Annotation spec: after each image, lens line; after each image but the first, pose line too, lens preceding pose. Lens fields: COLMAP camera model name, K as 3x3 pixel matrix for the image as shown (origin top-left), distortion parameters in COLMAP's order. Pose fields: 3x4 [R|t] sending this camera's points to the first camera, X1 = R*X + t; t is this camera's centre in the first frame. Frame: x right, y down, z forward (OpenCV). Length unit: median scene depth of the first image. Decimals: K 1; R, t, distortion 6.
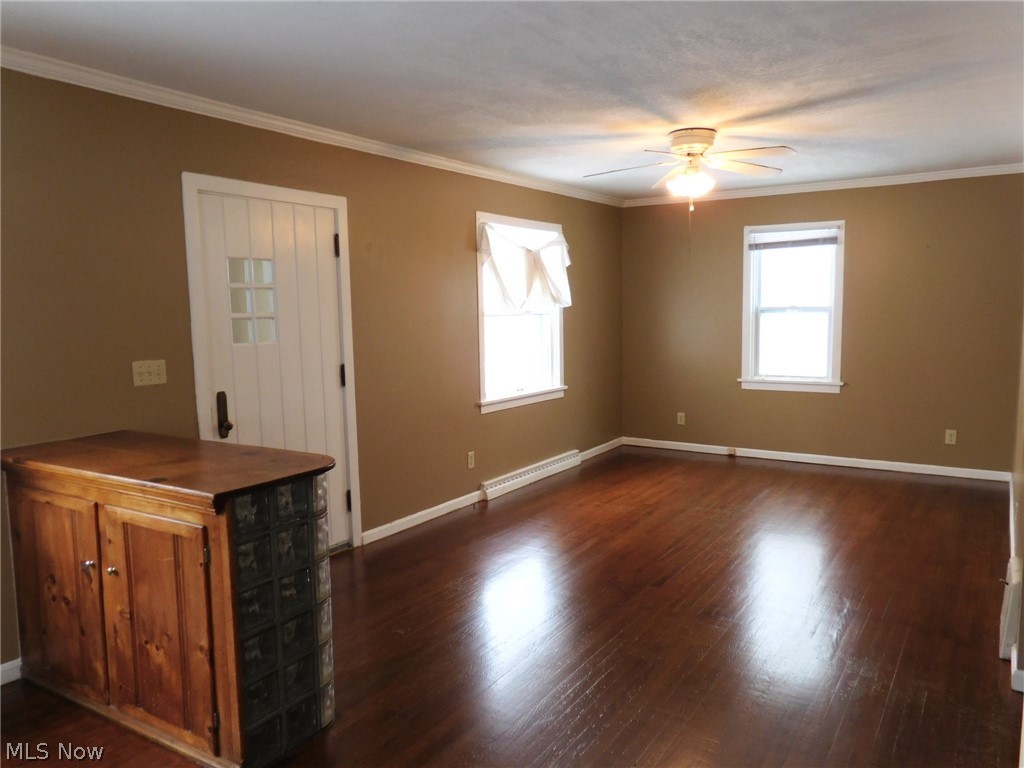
lens RADIAL K [[772.6, 0, 512.0], [0, 772.6, 384.0], [0, 0, 1]] dist [-0.034102, 0.080421]
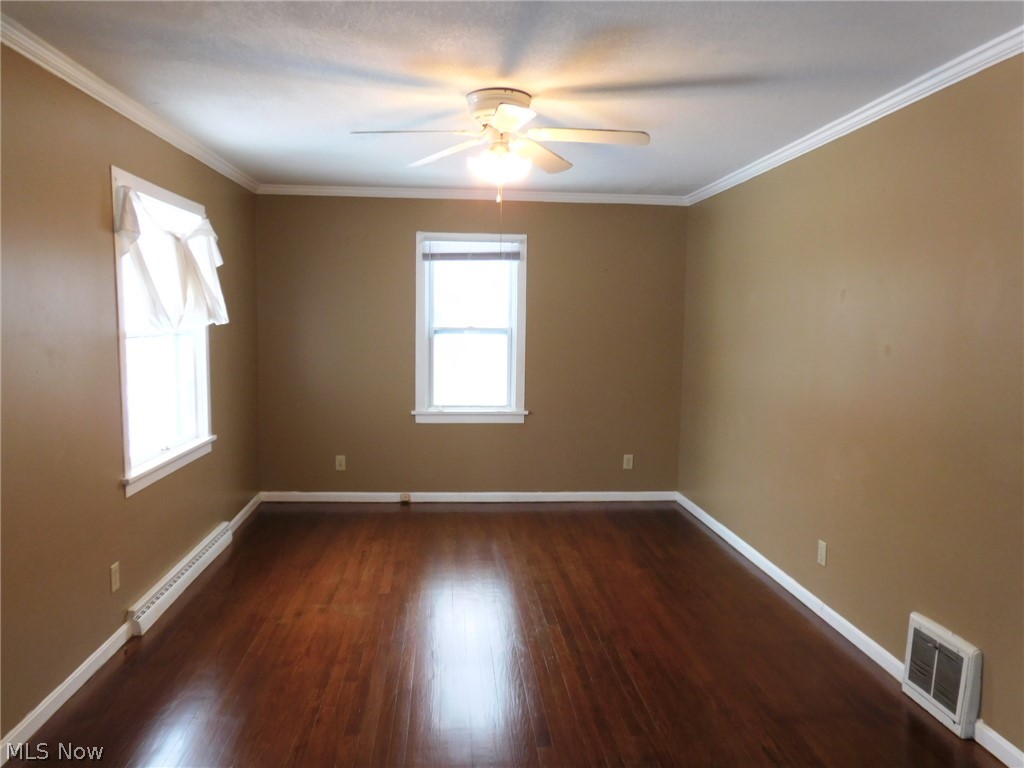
lens RADIAL K [[772.6, 0, 512.0], [0, 772.6, 384.0], [0, 0, 1]] dist [-0.034102, 0.080421]
pose [[0.793583, -0.028987, 0.607772, -0.143537], [0.038091, 0.999272, -0.002078, -0.033232], [-0.607269, 0.024800, 0.794109, 0.279893]]
